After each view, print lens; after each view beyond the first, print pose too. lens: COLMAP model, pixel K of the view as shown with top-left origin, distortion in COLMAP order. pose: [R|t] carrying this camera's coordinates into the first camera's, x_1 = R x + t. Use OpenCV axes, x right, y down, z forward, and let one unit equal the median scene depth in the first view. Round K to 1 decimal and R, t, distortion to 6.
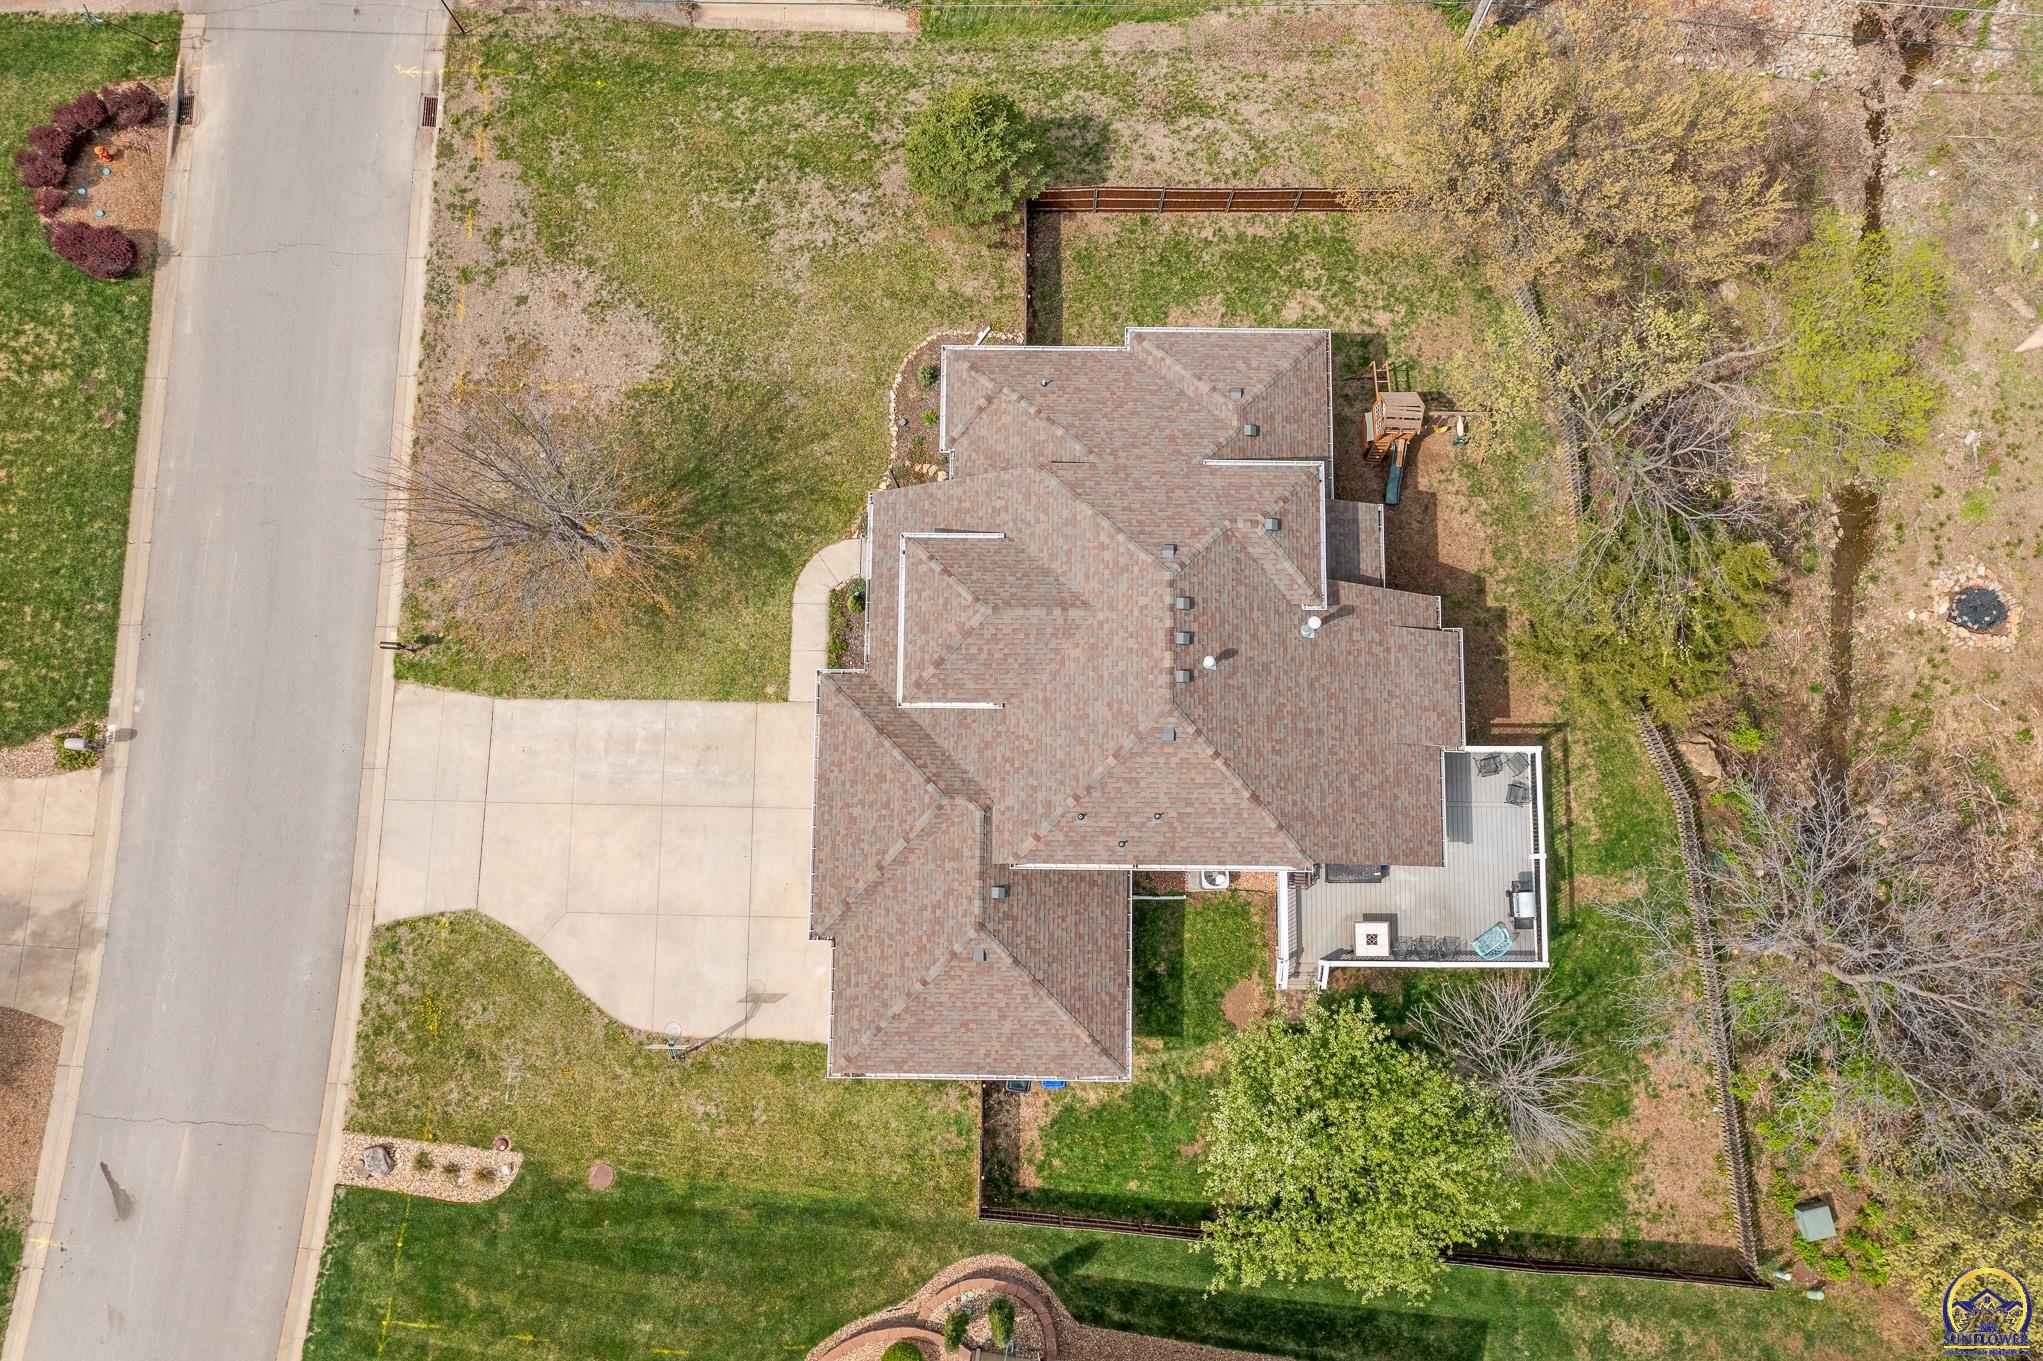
lens RADIAL K [[1607.5, 0, 1034.4], [0, 1607.5, 682.3], [0, 0, 1]] dist [-0.015382, -0.002656]
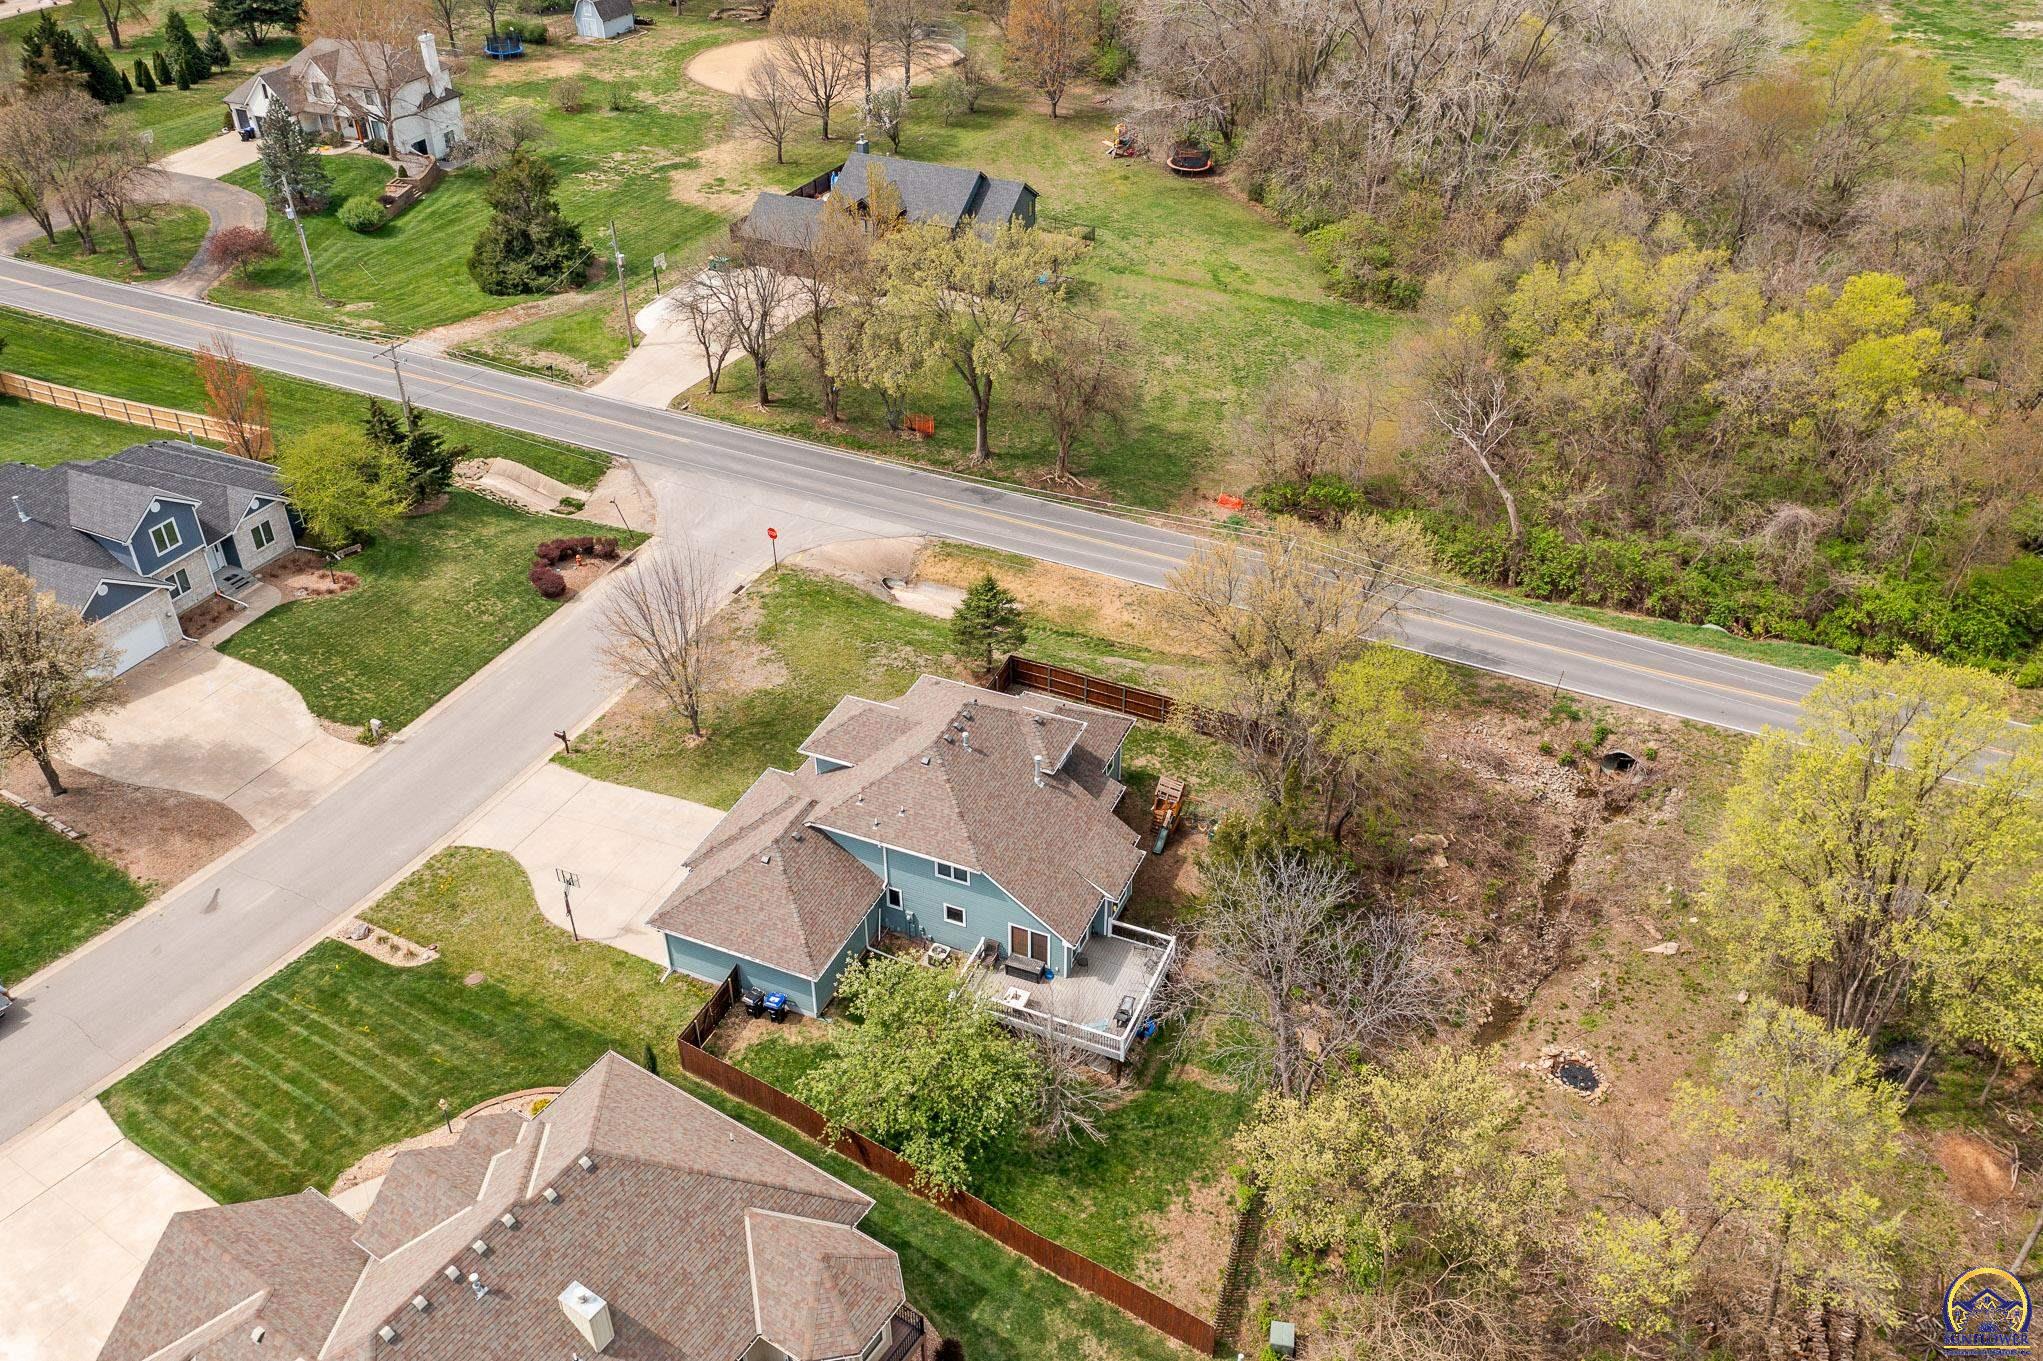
lens RADIAL K [[1607.5, 0, 1014.0], [0, 1607.5, 683.0], [0, 0, 1]] dist [-0.015382, -0.002656]
pose [[0.920092, 0.223269, -0.321841, 0.571493], [-0.387742, 0.635693, -0.667495, 0.883674], [0.055561, 0.738949, 0.671467, -0.154509]]
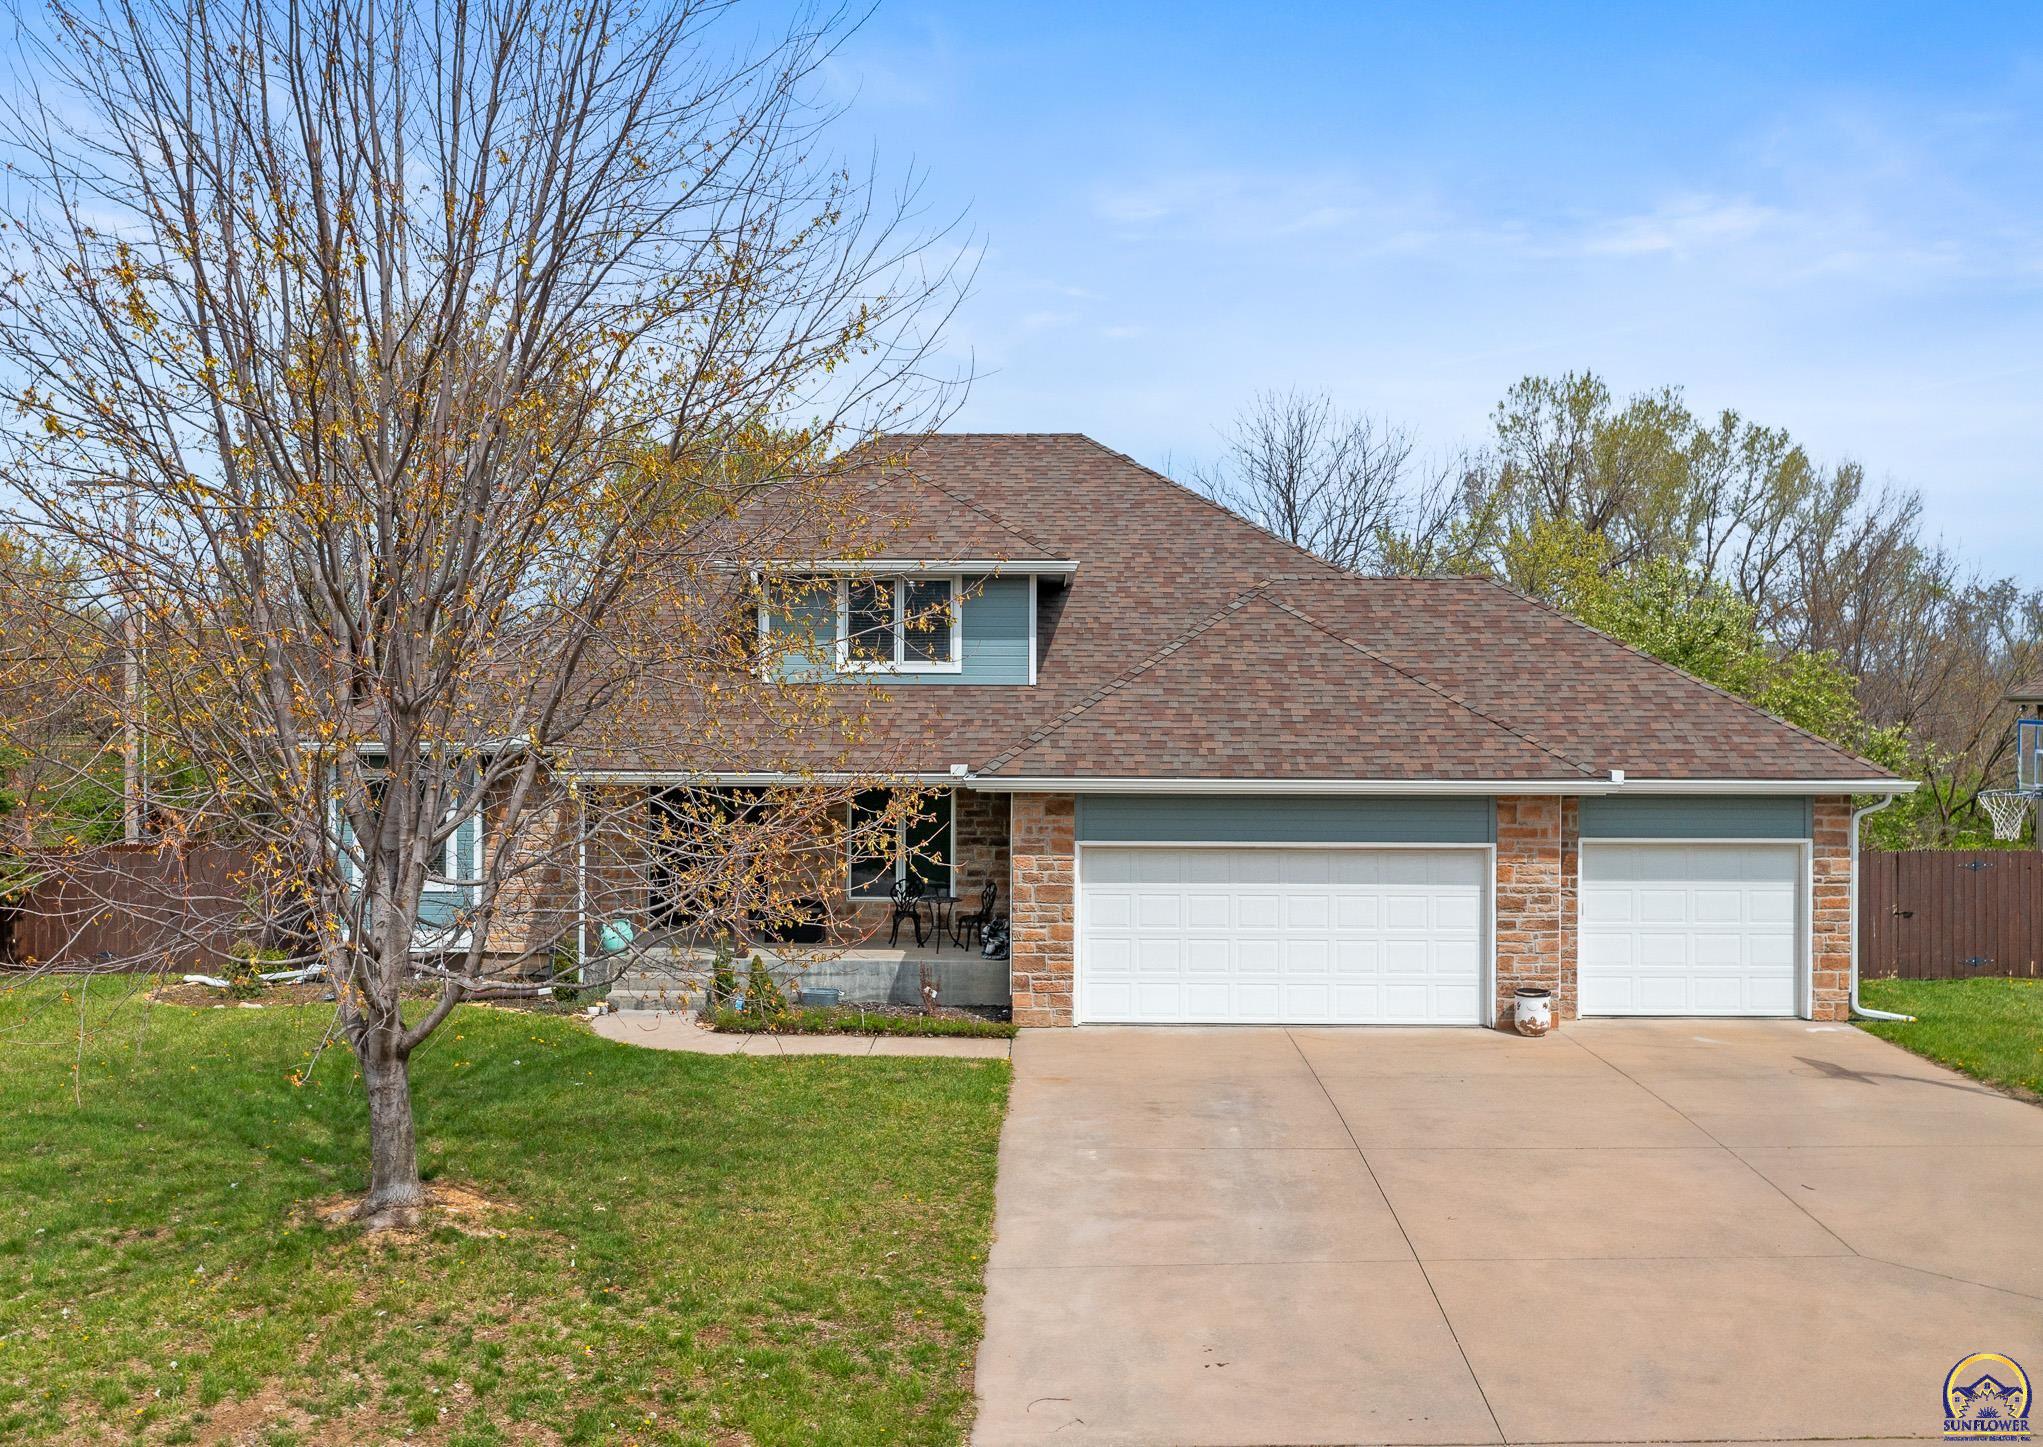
lens RADIAL K [[1825.8, 0, 1012.9], [0, 1825.8, 724.1], [0, 0, 1]] dist [-0.015518, 0.003716]
pose [[0.007854, -0.003719, 0.999962, -0.559143], [0.990114, 0.140075, -0.007256, 0.004988], [-0.140043, 0.990134, 0.004783, 0.915694]]
